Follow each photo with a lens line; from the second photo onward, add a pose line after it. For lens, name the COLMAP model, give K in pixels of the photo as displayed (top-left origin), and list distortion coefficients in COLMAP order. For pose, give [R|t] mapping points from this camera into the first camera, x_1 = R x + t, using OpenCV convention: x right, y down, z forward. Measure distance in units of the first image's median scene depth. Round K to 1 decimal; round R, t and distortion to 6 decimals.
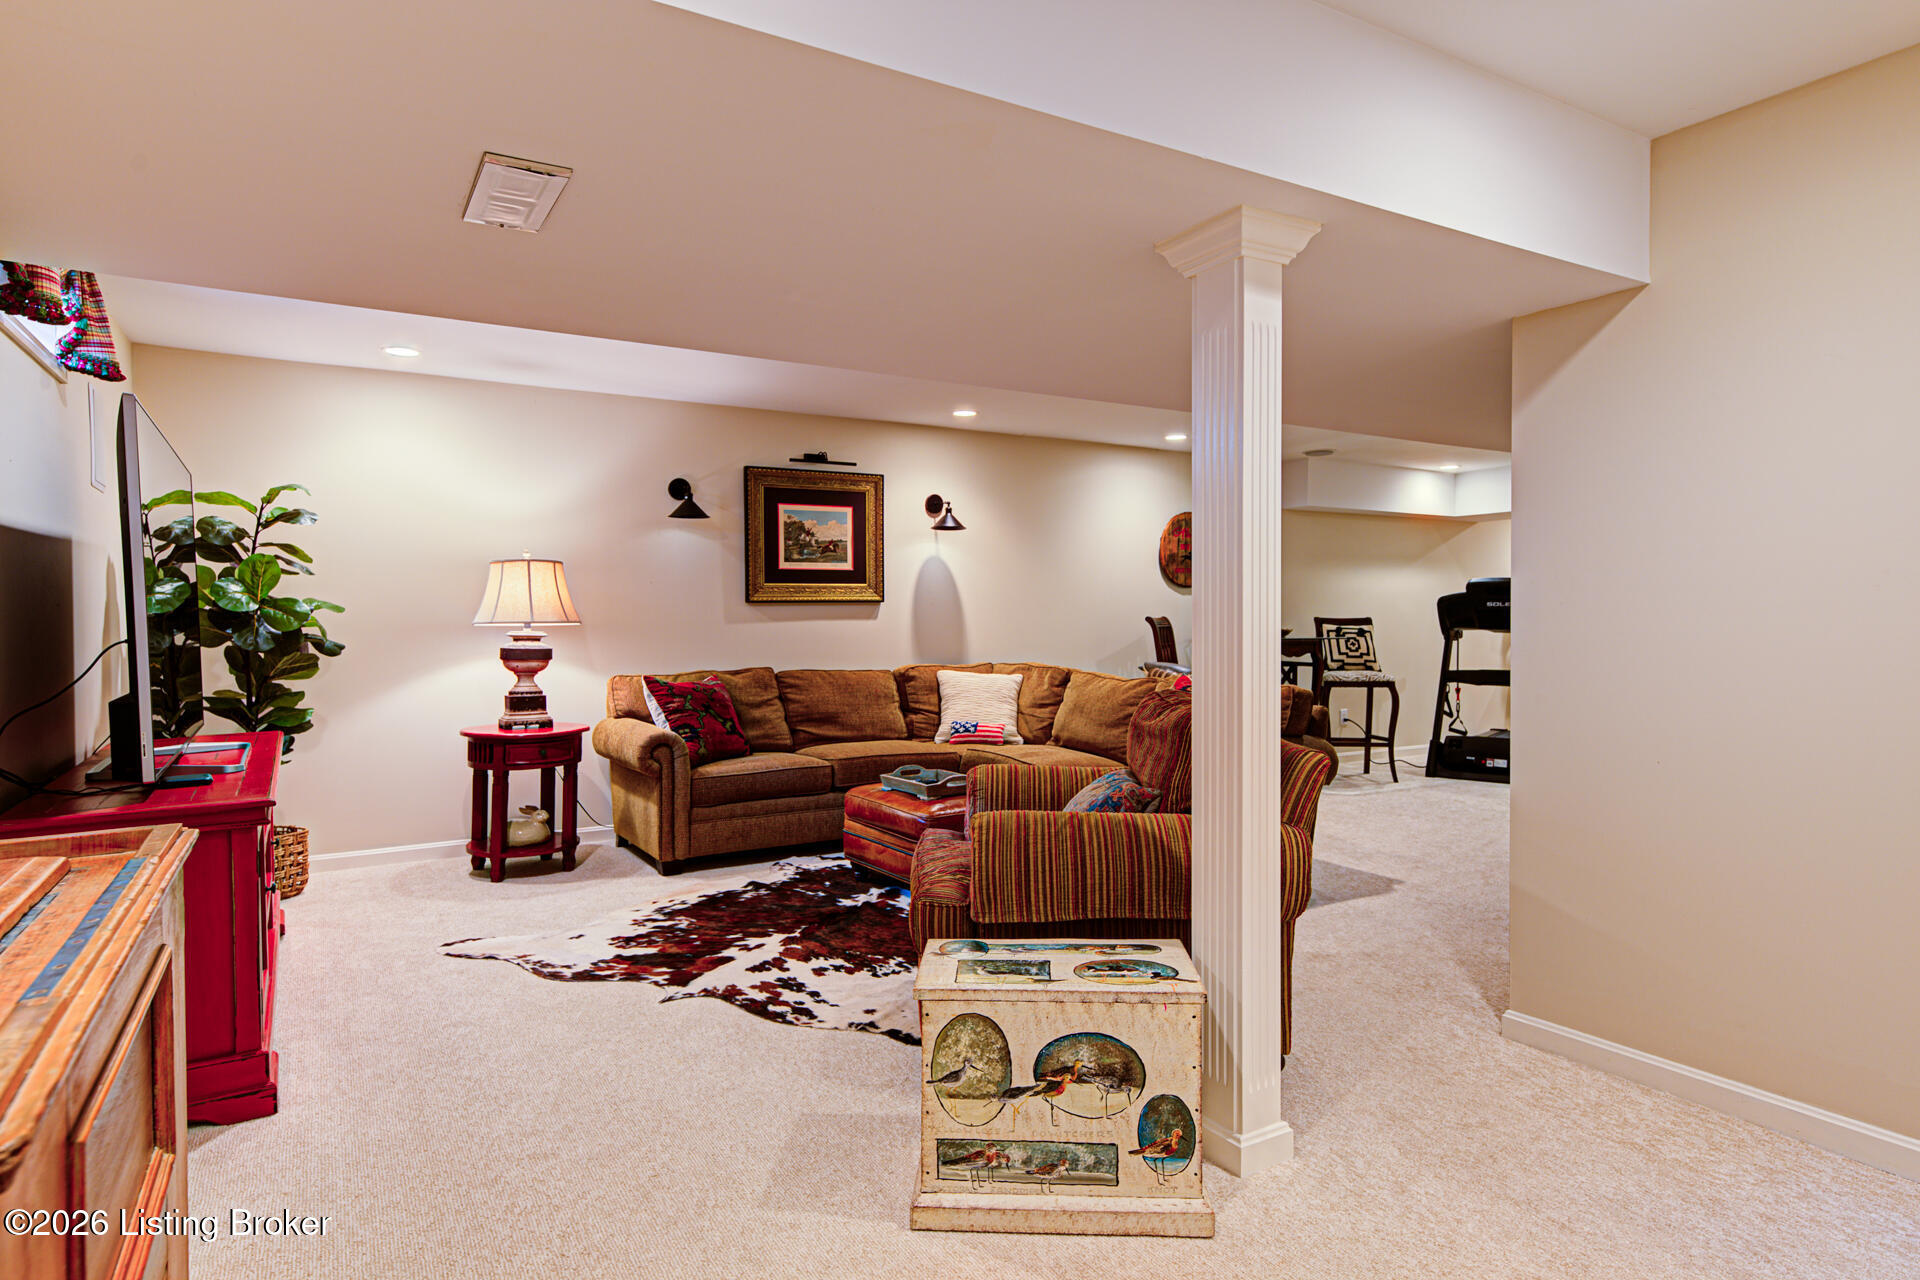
lens RADIAL K [[1061.7, 0, 955.6], [0, 1061.7, 636.4], [0, 0, 1]] dist [0.011385, 0.000925]
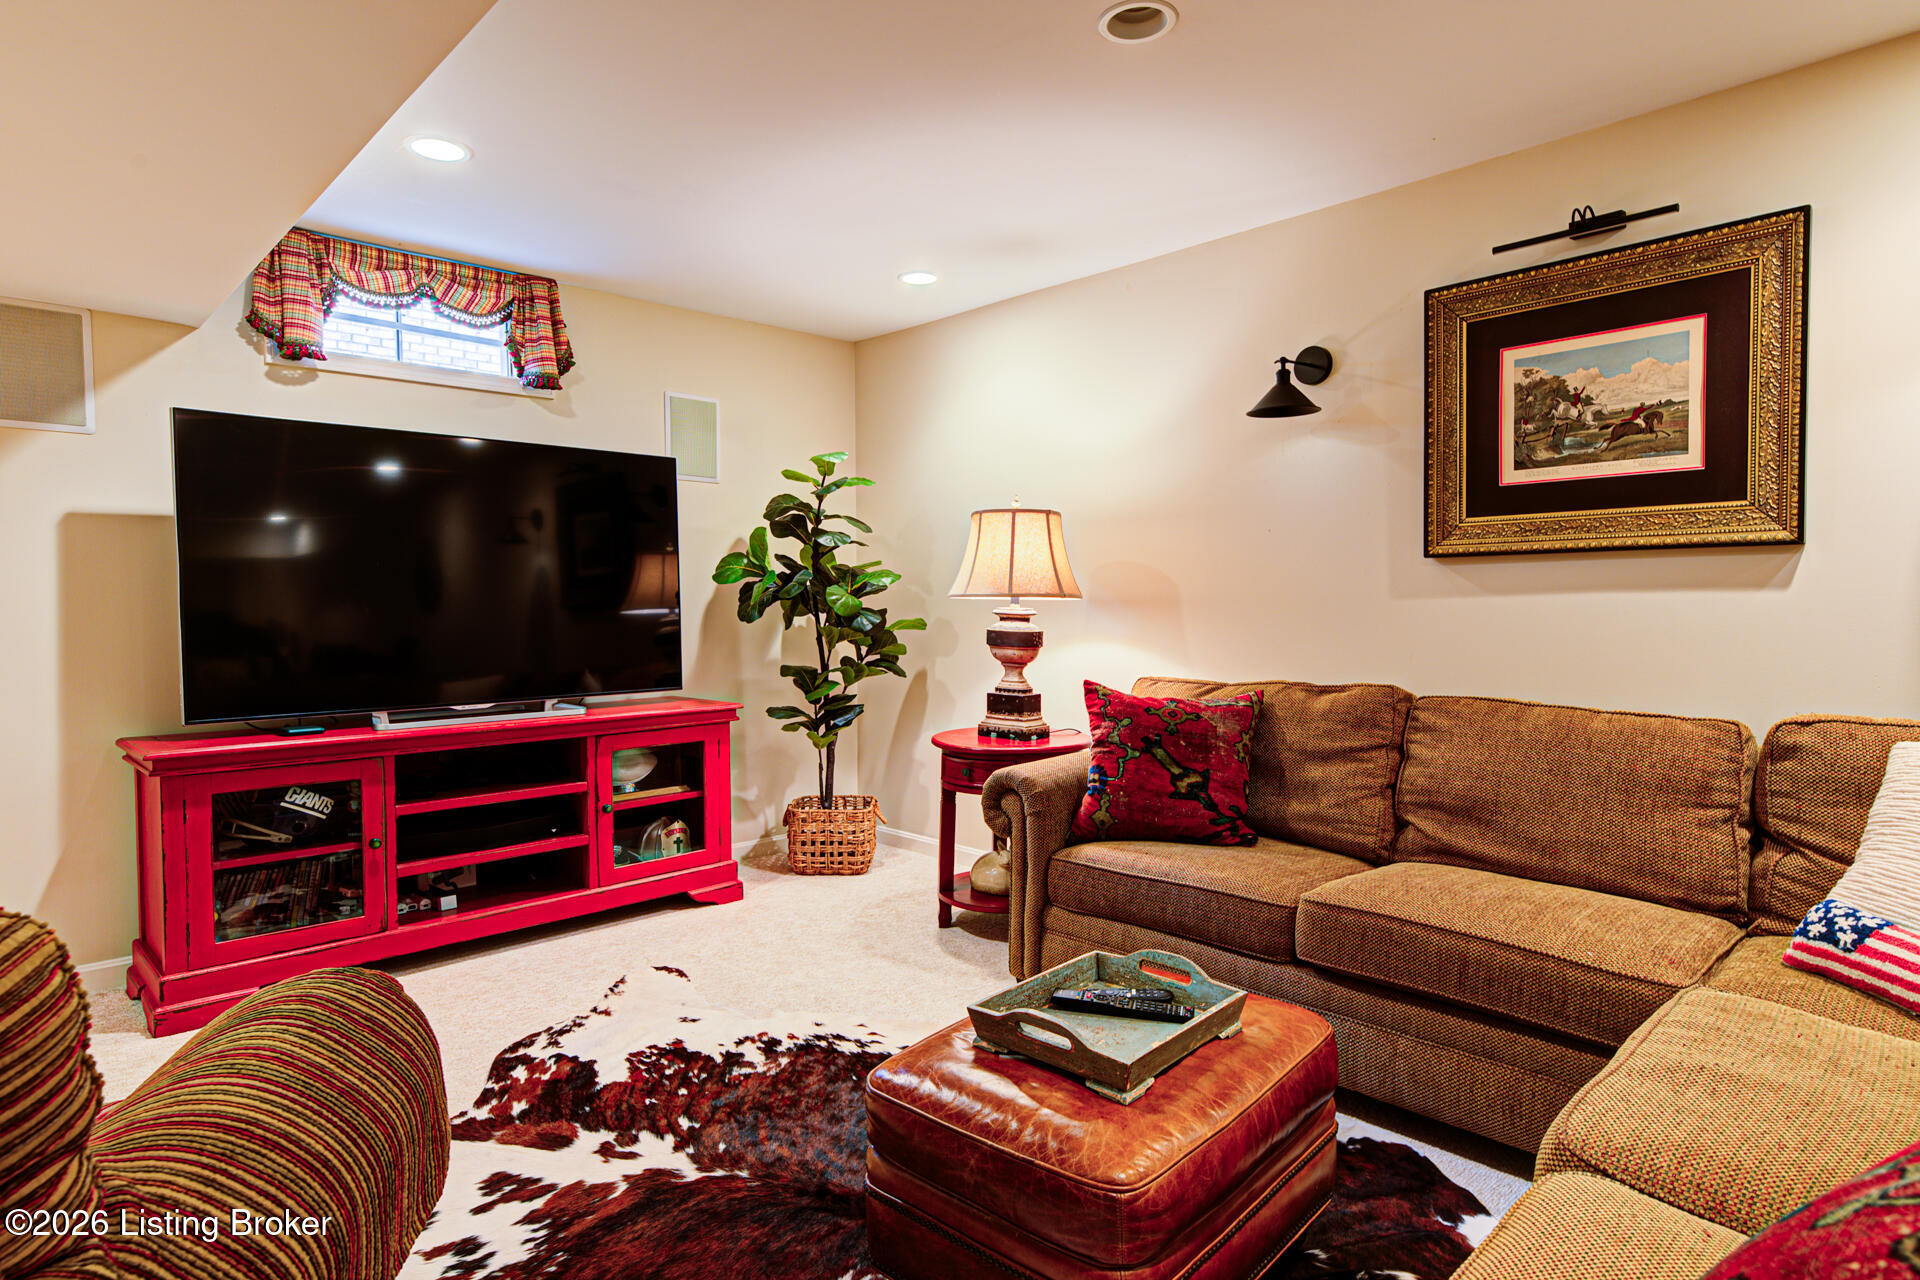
lens RADIAL K [[1061.7, 0, 954.0], [0, 1061.7, 638.1], [0, 0, 1]] dist [0.011385, 0.000925]
pose [[0.220340, 0.039997, -0.974603, 0.308943], [-0.014616, 0.999182, 0.037701, -0.010940], [0.975314, 0.005938, 0.220745, 0.790381]]
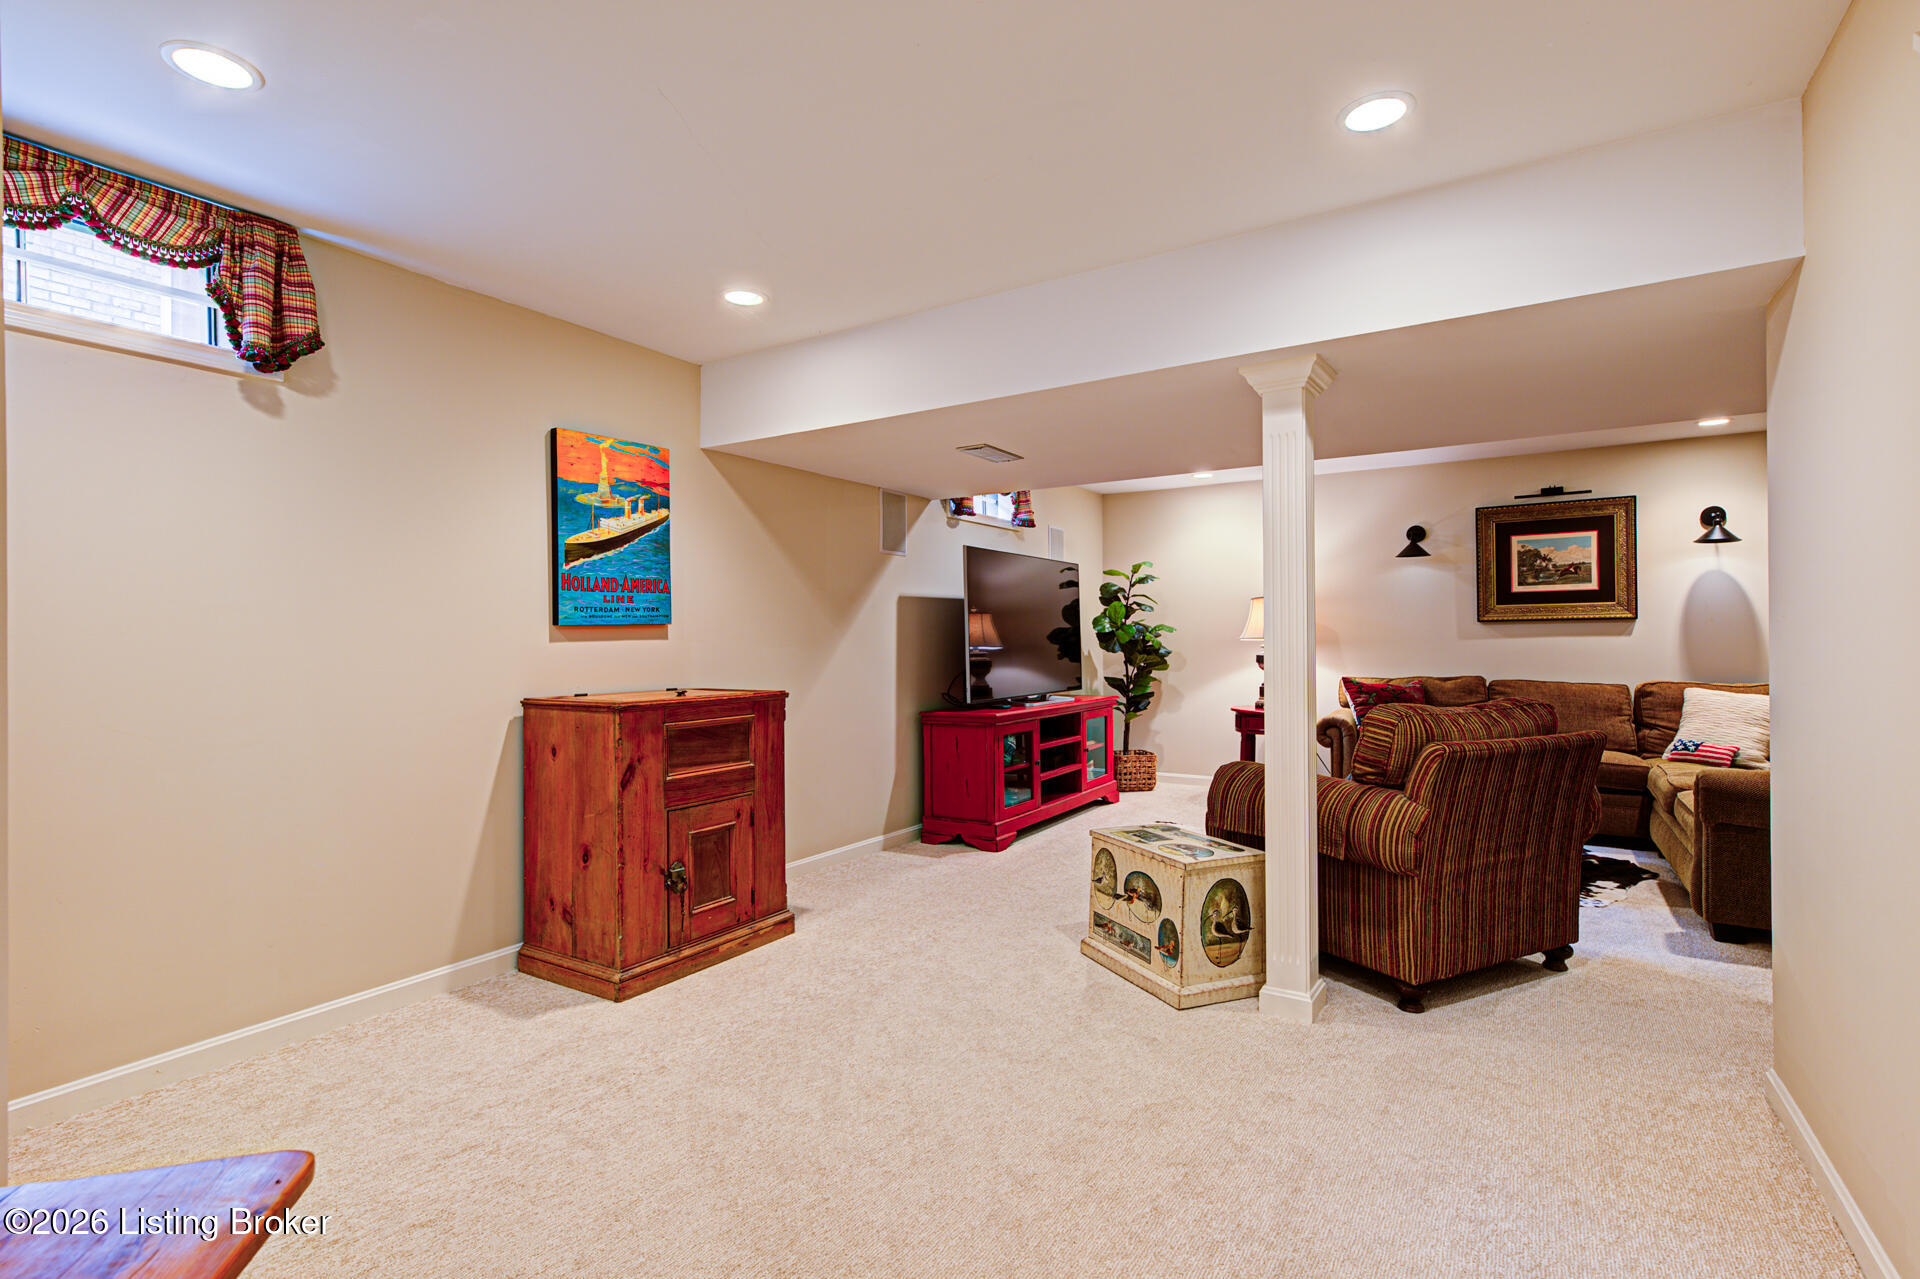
lens RADIAL K [[902.9, 0, 953.5], [0, 902.9, 639.0], [0, 0, 1]] dist [0.000259, -0.000116]
pose [[0.450239, 0.001543, -0.892907, 0.531139], [-0.013218, 0.999900, -0.004937, 0.000099], [0.892810, 0.014025, 0.450215, 0.019723]]
